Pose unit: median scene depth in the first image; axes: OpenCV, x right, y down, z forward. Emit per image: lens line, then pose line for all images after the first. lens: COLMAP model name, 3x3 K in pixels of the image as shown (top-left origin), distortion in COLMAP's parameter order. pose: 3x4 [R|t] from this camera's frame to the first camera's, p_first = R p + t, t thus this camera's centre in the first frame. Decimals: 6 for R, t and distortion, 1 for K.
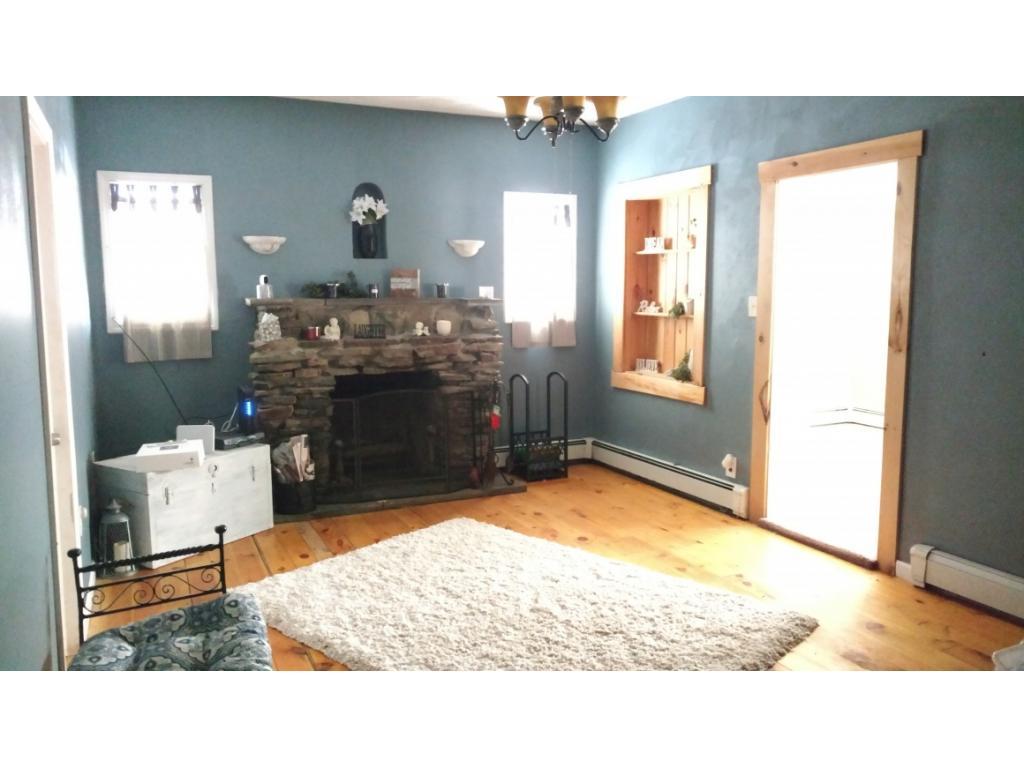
lens RADIAL K [[833.8, 0, 513.2], [0, 833.8, 384.7], [0, 0, 1]] dist [0.006669, 0.000107]
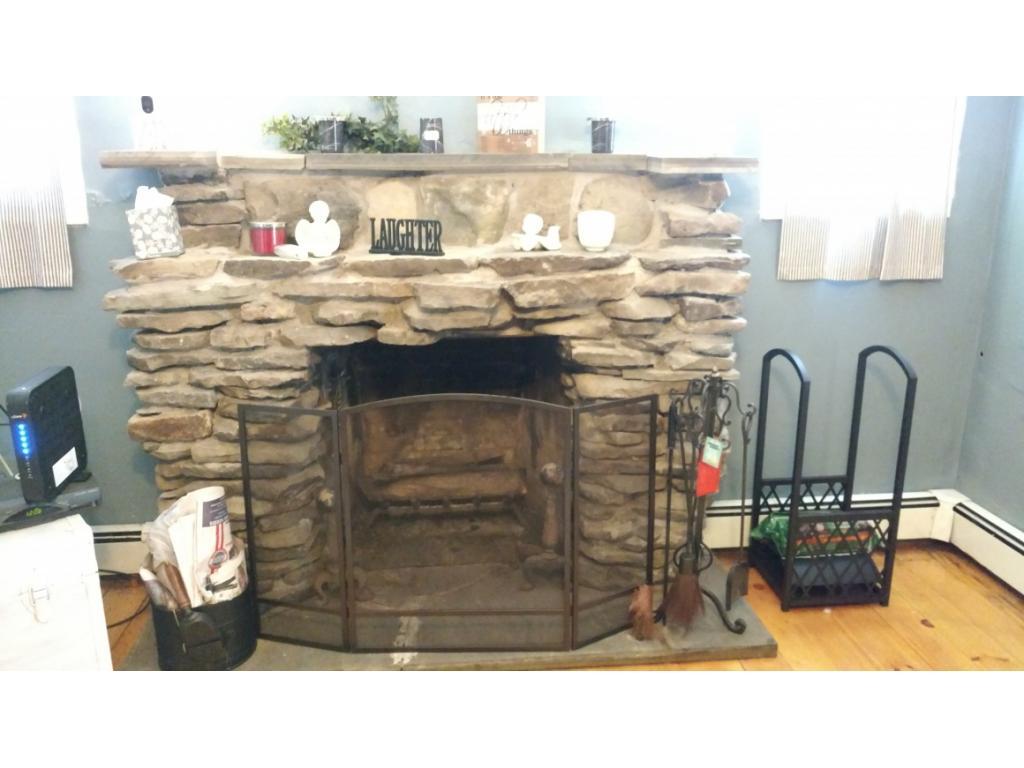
lens RADIAL K [[833.8, 0, 511.0], [0, 833.8, 384.4], [0, 0, 1]] dist [0.006669, 0.000107]
pose [[0.942666, 0.089568, -0.321493, 0.013762], [-0.042350, 0.987630, 0.150976, -0.054774], [0.331039, -0.128704, 0.934799, 0.611967]]
